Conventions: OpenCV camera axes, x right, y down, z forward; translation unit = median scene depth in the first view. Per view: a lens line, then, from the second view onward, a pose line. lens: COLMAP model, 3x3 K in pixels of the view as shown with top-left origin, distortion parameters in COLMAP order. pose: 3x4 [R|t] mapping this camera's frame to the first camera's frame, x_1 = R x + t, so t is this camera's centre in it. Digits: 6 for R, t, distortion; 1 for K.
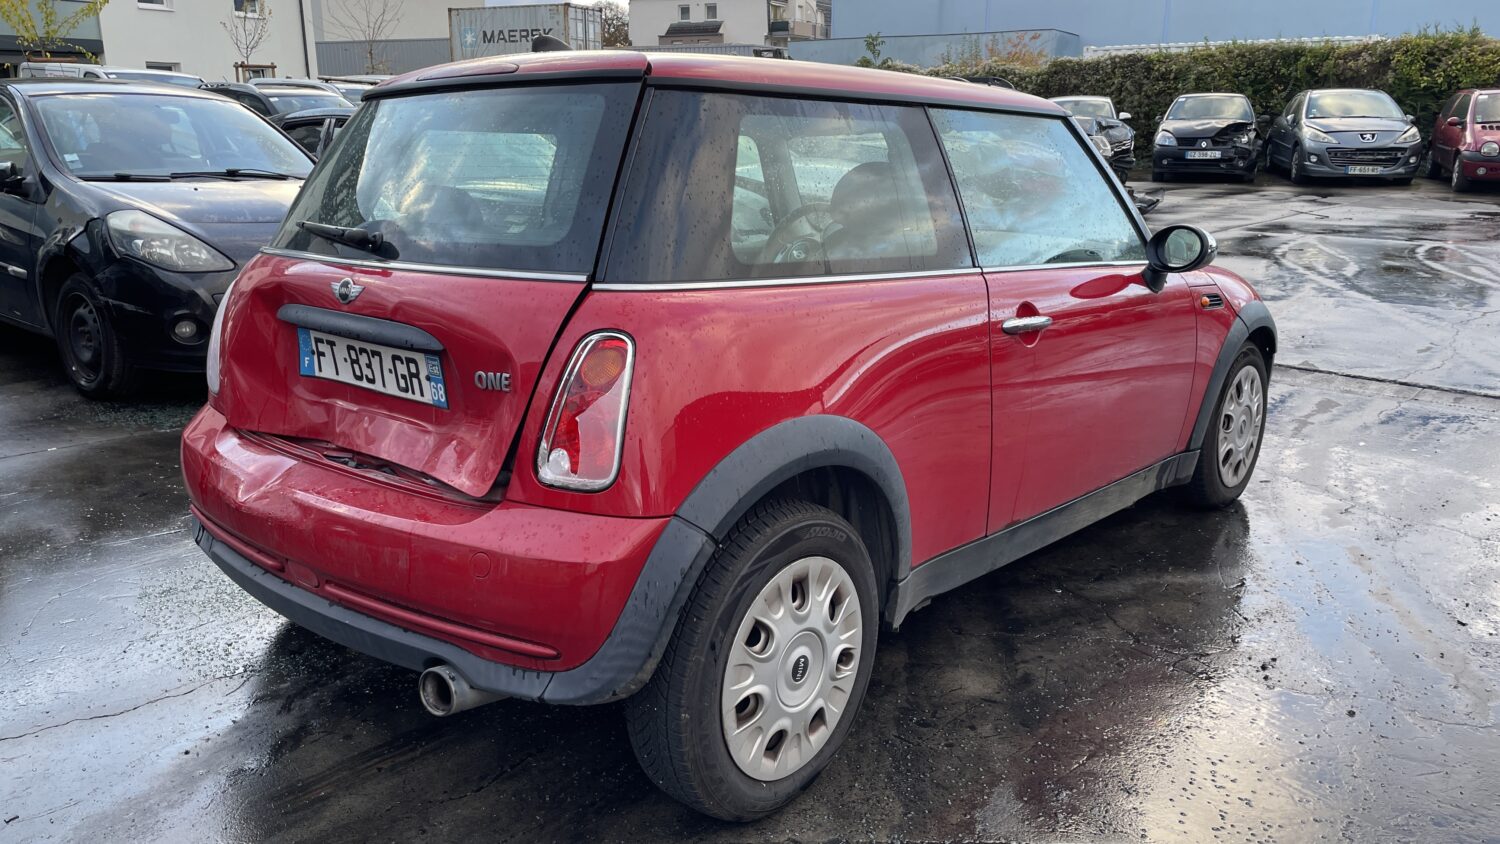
lens RADIAL K [[1110.4, 0, 761.3], [0, 1110.4, 434.3], [0, 0, 1]] dist [0.050932, -0.038952]
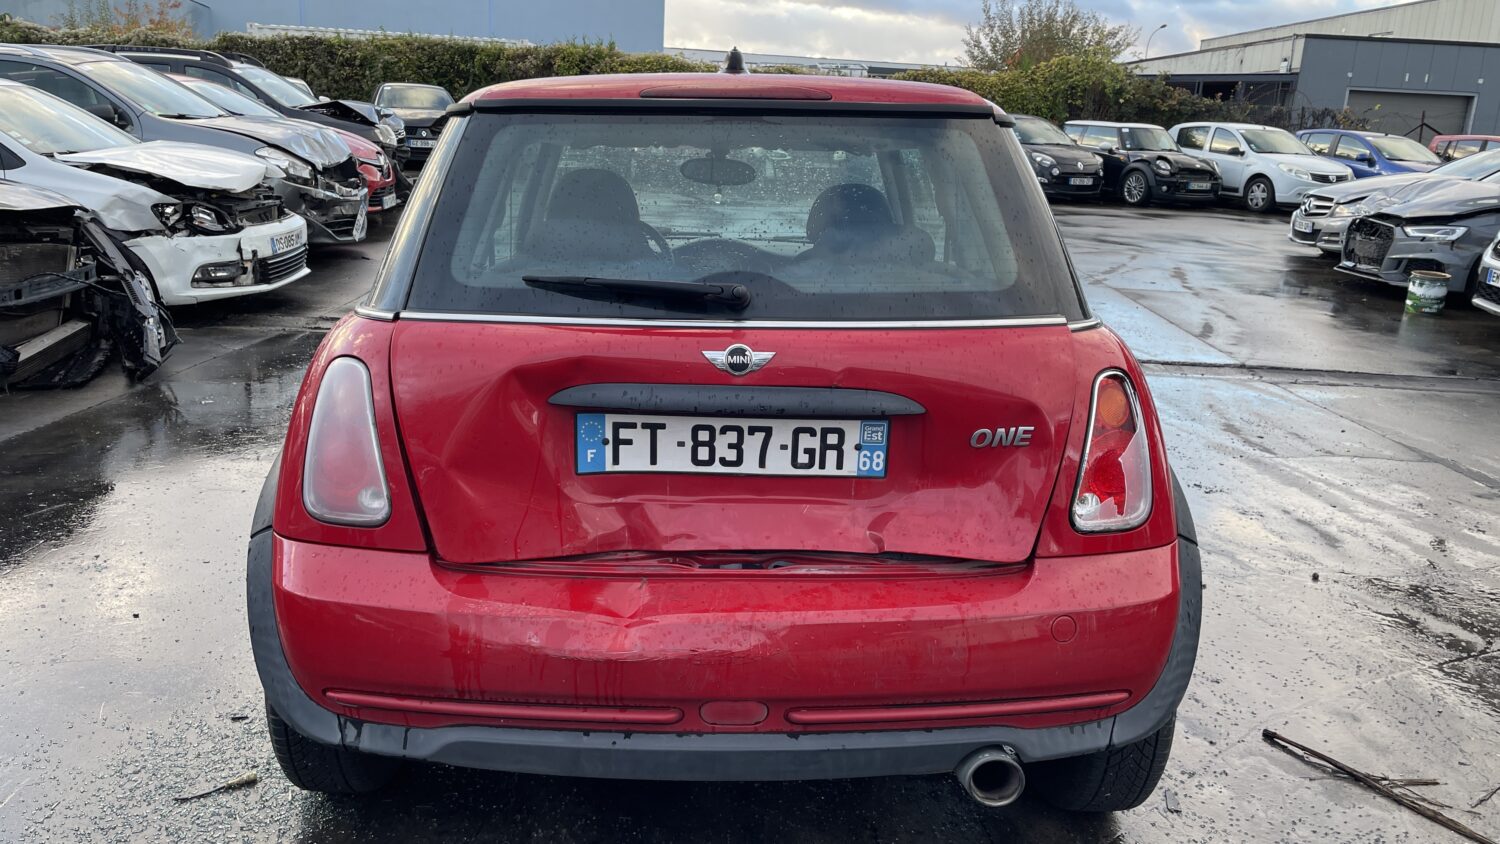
lens RADIAL K [[1110.4, 0, 754.7], [0, 1110.4, 412.3], [0, 0, 1]] dist [0.050932, -0.038952]
pose [[0.751940, -0.134866, 0.645289, -0.817535], [0.137396, 0.989415, 0.046685, -0.115144], [-0.644755, 0.053555, 0.762511, 0.337897]]
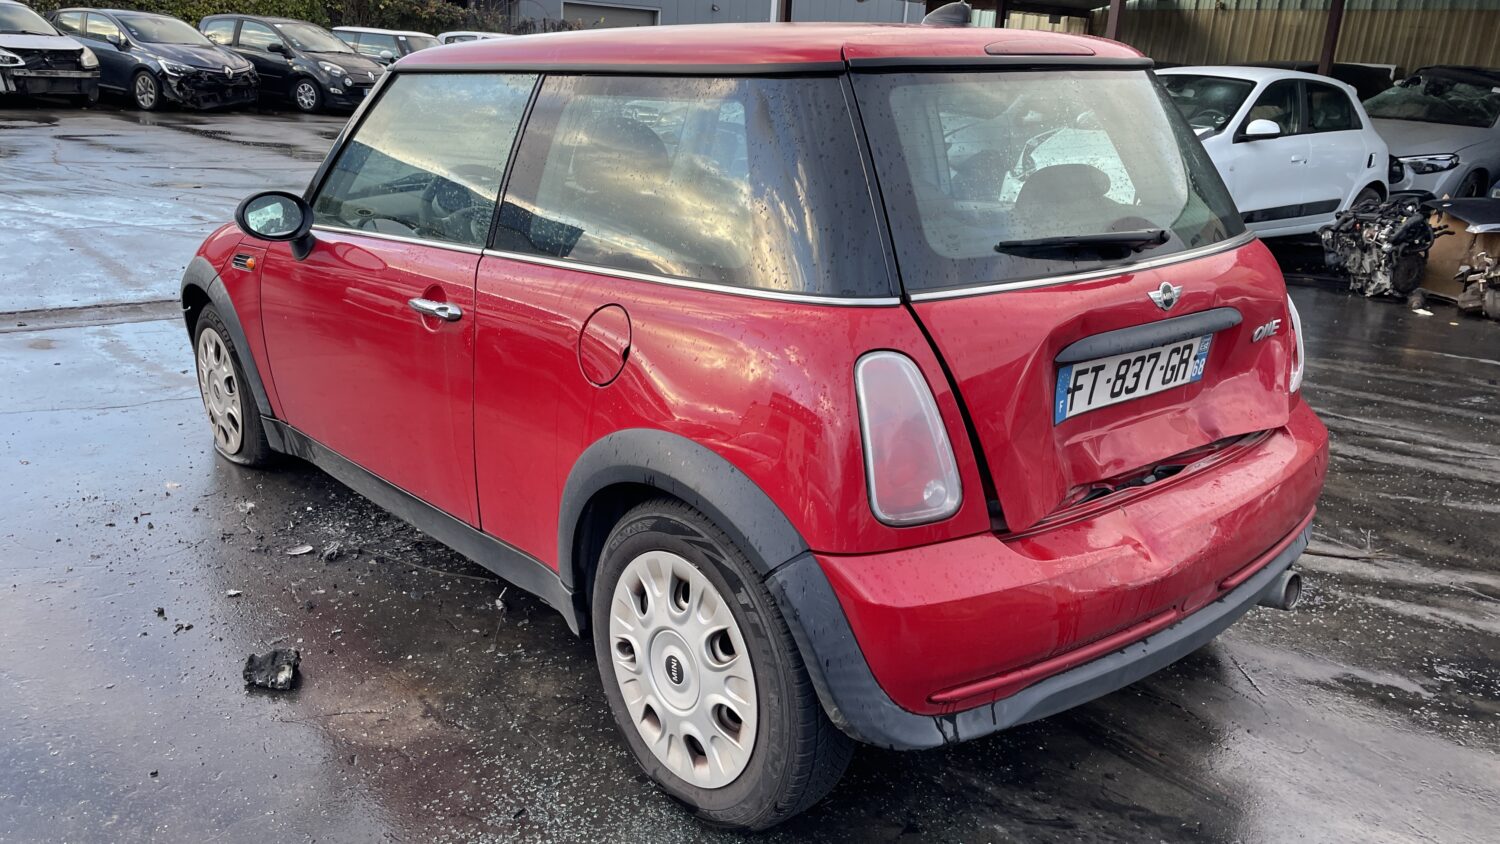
lens RADIAL K [[1110.4, 0, 704.5], [0, 1110.4, 426.7], [0, 0, 1]] dist [0.050932, -0.038952]
pose [[0.197907, -0.296899, 0.934176, -1.232886], [0.222529, 0.941751, 0.252163, -0.316579], [-0.954627, 0.157976, 0.252448, 1.049223]]
